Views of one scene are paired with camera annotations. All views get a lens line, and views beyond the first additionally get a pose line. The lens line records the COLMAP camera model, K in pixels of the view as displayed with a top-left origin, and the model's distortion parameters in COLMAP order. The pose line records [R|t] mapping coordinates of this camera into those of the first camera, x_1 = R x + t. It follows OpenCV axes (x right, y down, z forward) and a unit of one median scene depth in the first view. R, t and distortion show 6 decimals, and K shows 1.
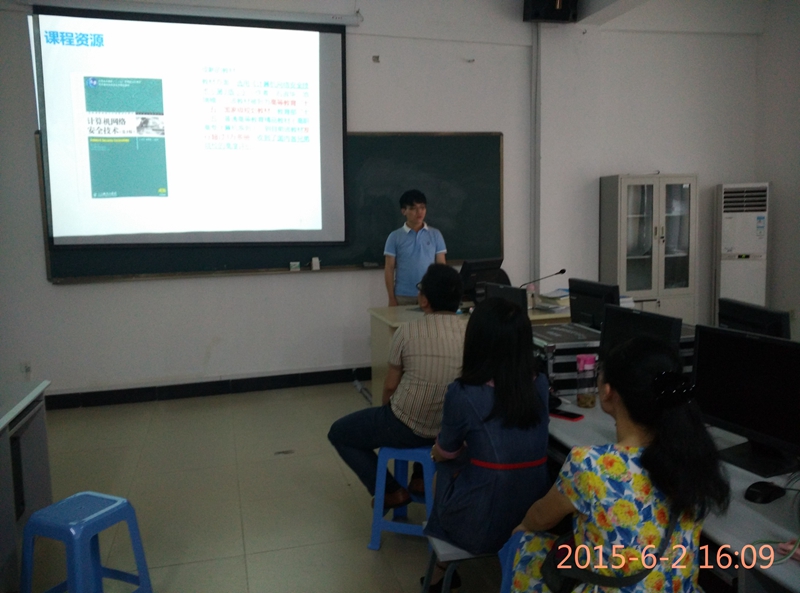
lens RADIAL K [[714.6, 0, 400.0], [0, 714.6, 296.5], [0, 0, 1]] dist [0.179554, -0.362790]
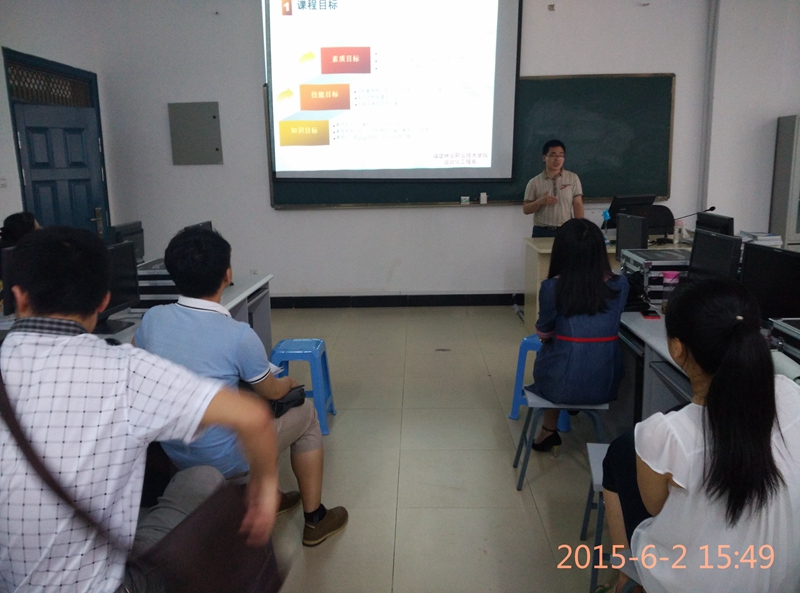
lens RADIAL K [[714.6, 0, 400.0], [0, 714.6, 296.5], [0, 0, 1]] dist [0.179554, -0.362790]
pose [[0.963928, 0.059413, -0.259448, 0.059101], [-0.038513, 0.995644, 0.084913, 0.017406], [0.263362, -0.071858, 0.962017, -0.137346]]
